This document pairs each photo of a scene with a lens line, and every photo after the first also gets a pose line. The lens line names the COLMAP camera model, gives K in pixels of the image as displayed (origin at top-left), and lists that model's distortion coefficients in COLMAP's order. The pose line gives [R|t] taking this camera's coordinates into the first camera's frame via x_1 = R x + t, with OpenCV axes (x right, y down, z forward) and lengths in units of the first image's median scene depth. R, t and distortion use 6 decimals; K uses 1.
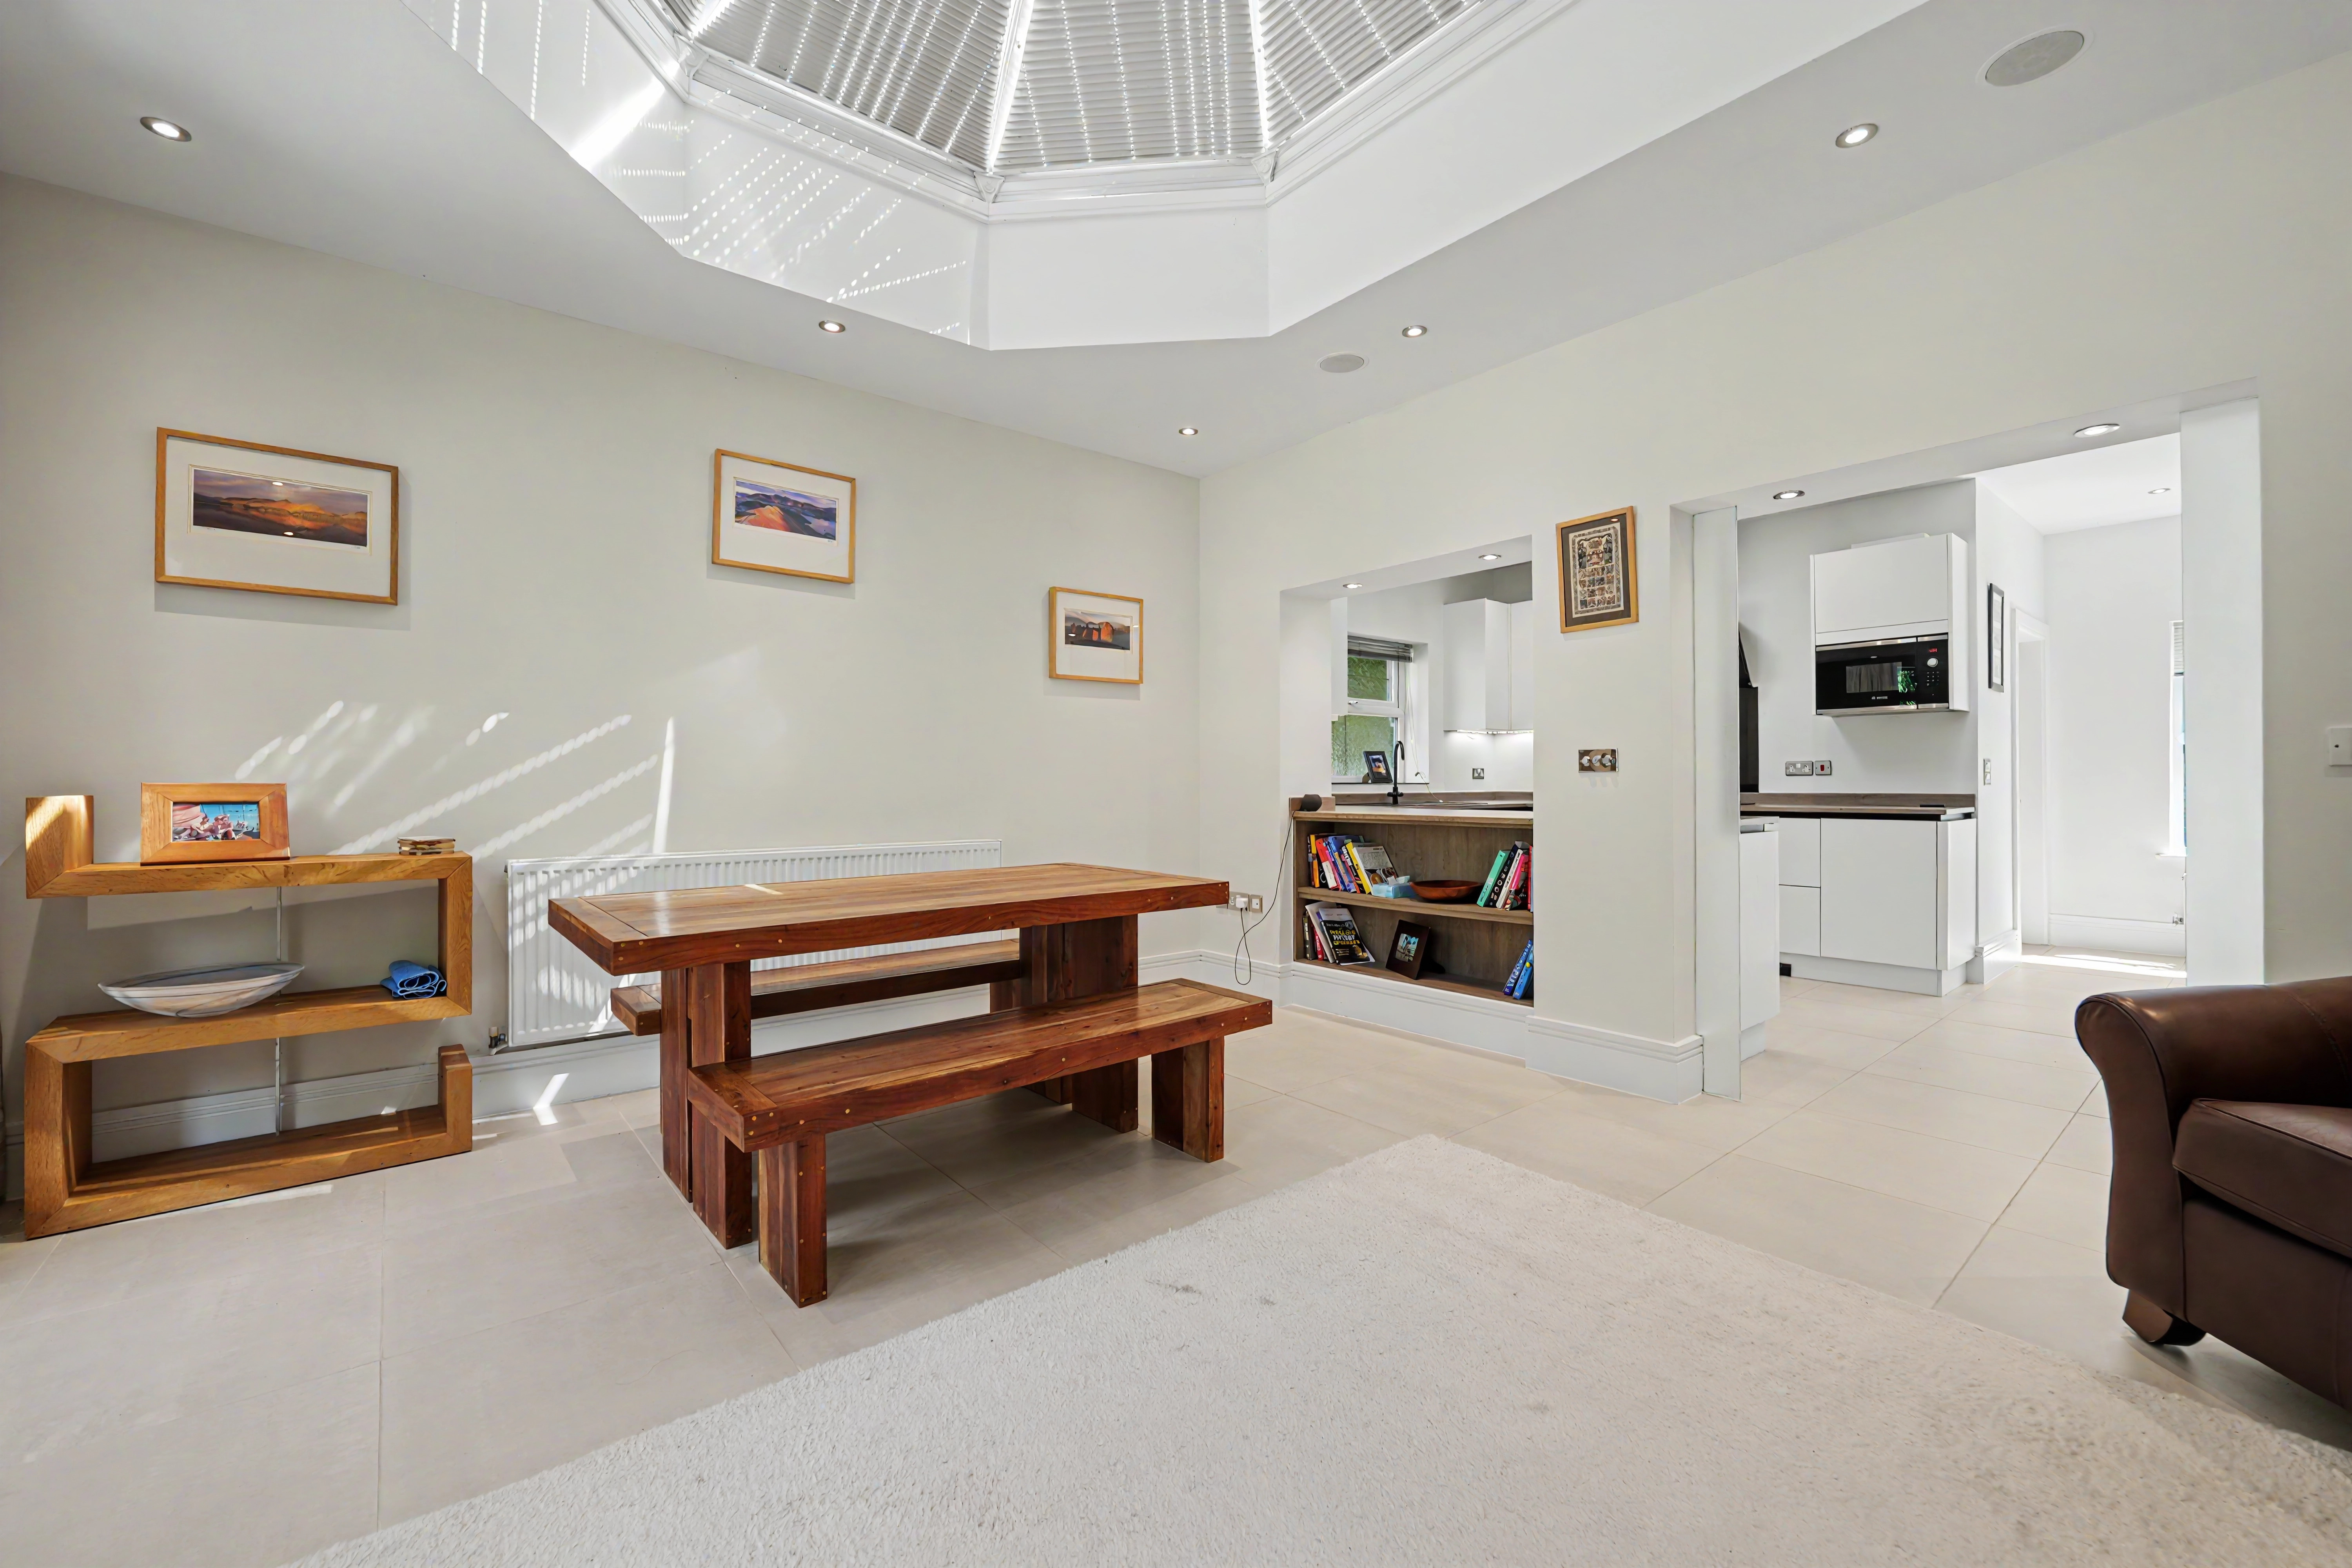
lens RADIAL K [[960.0, 0, 1177.8], [0, 960.0, 789.3], [0, 0, 1]] dist [0.000725, -0.000125]
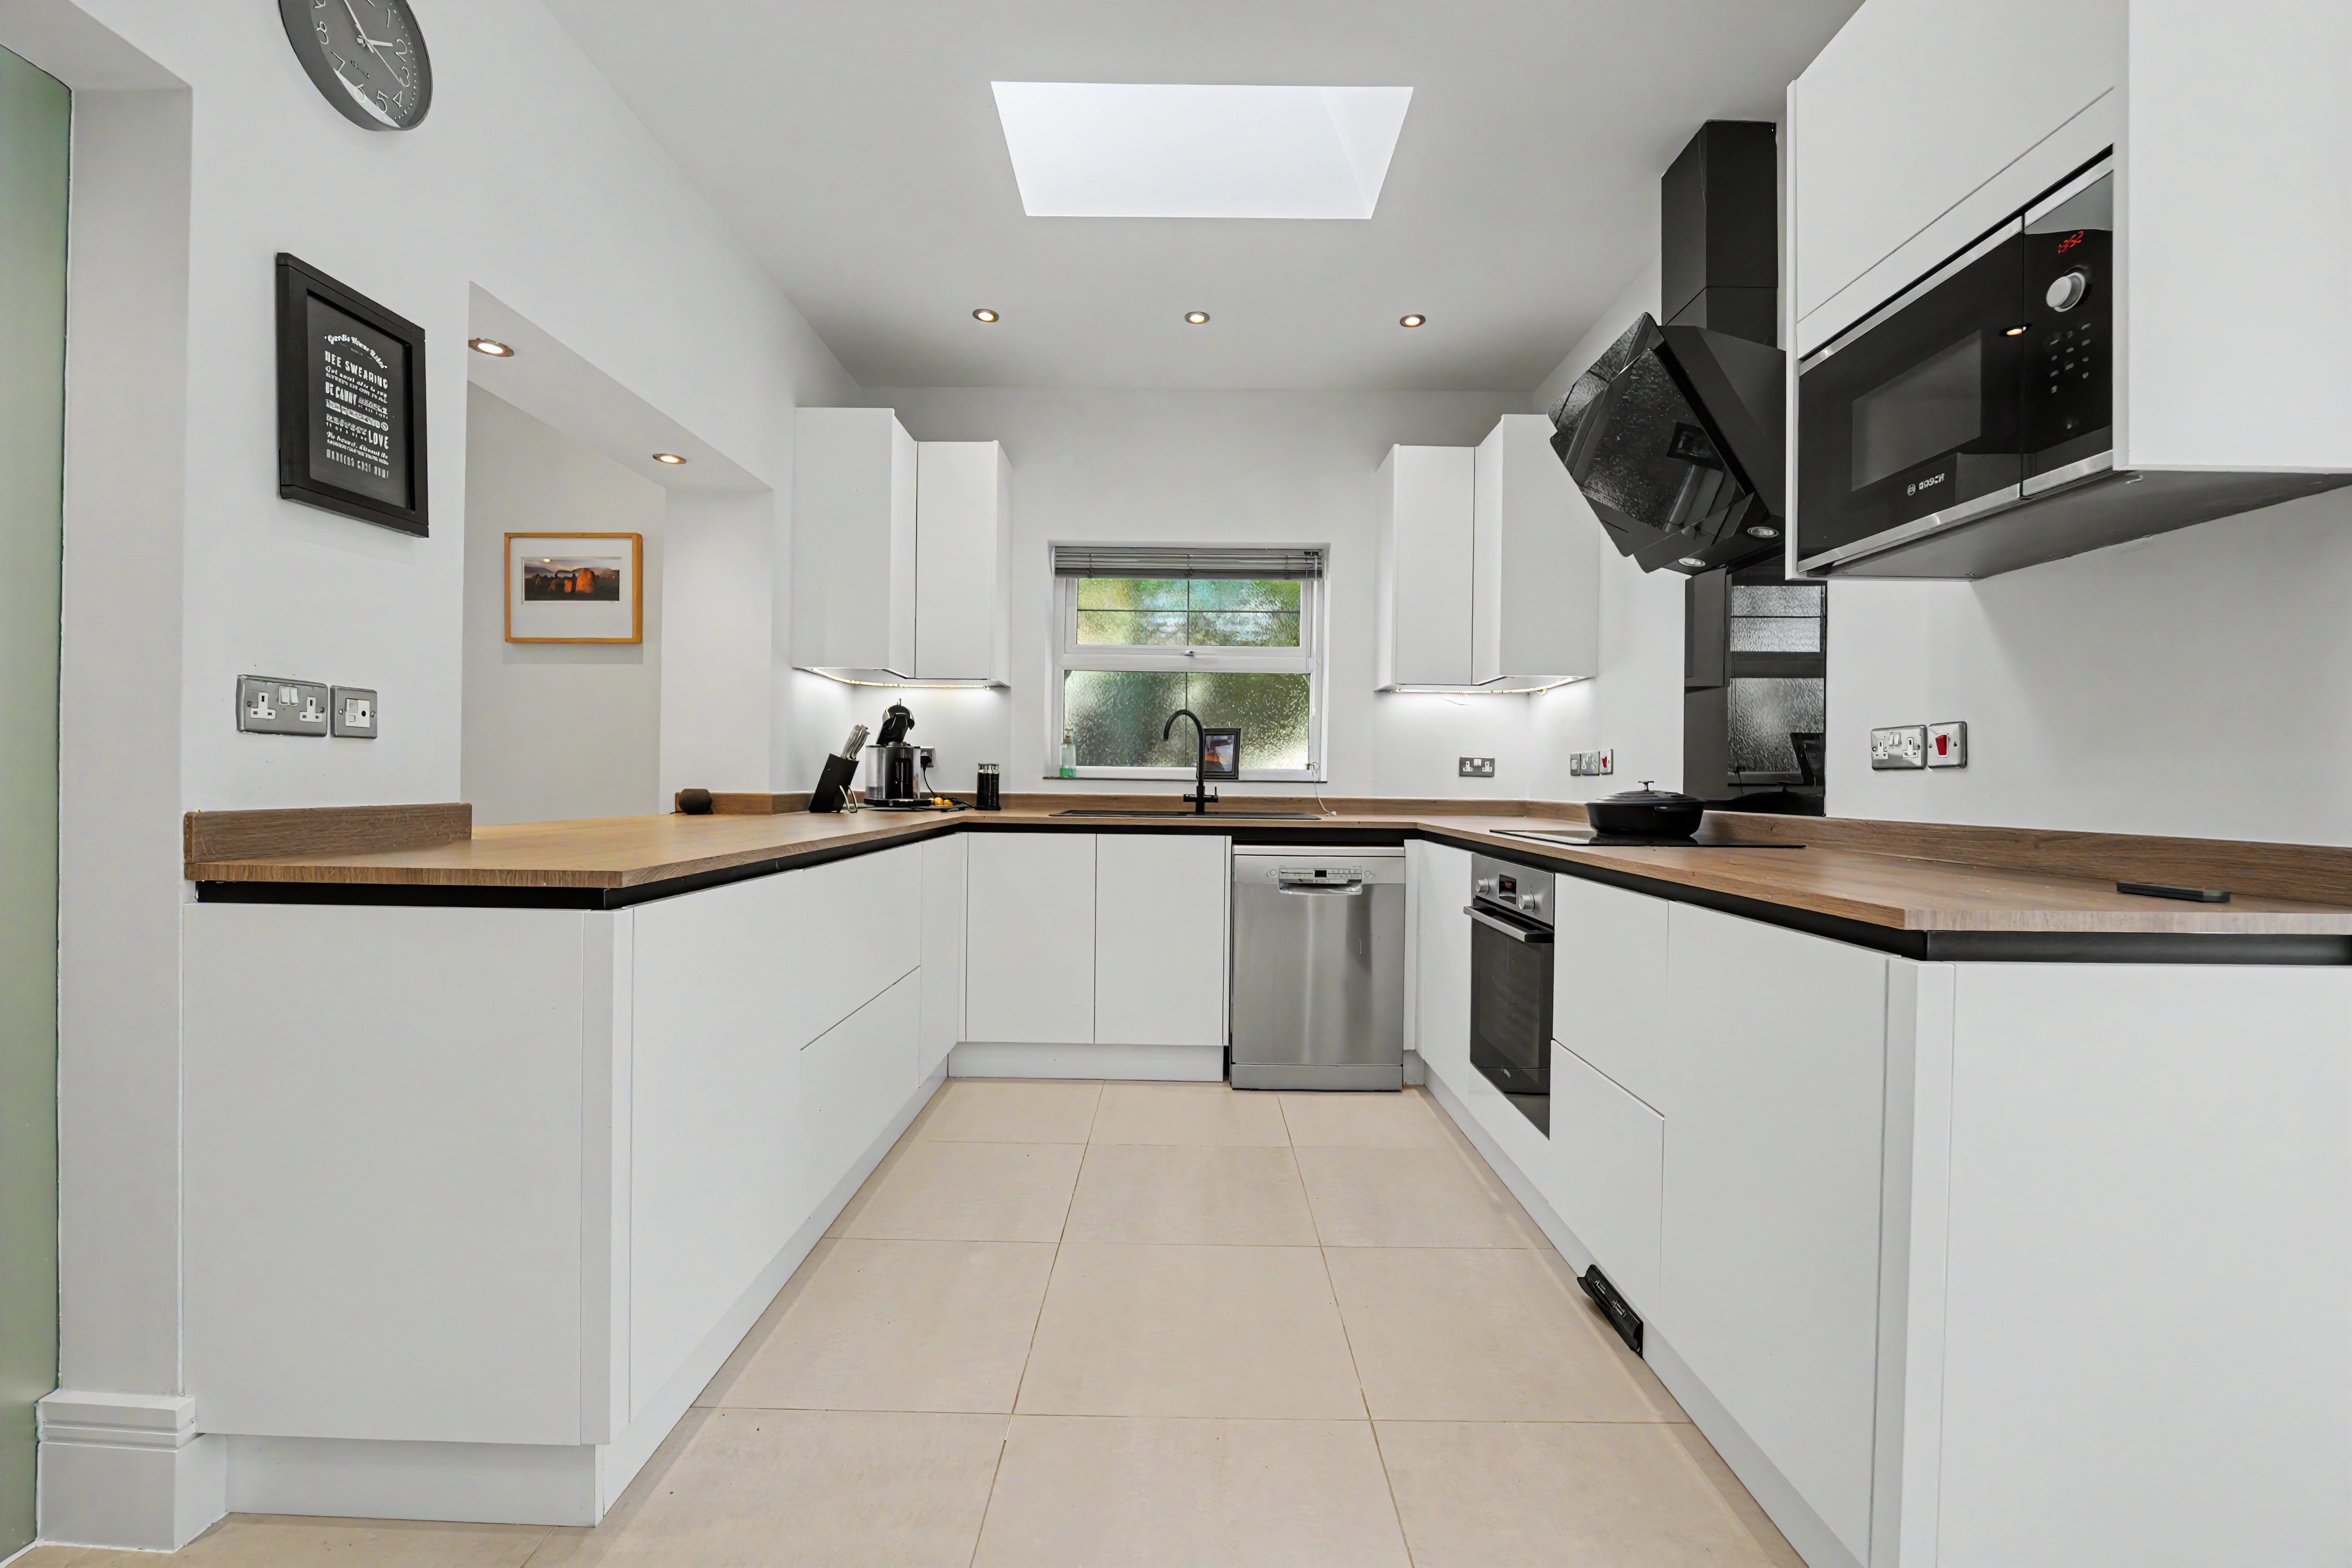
lens RADIAL K [[960.0, 0, 1176.2], [0, 960.0, 791.7], [0, 0, 1]] dist [0.000725, -0.000125]
pose [[0.753406, 0.022633, -0.657167, 0.825343], [-0.022684, 0.999707, 0.008424, -0.004269], [0.657165, 0.008560, 0.753698, 0.713602]]
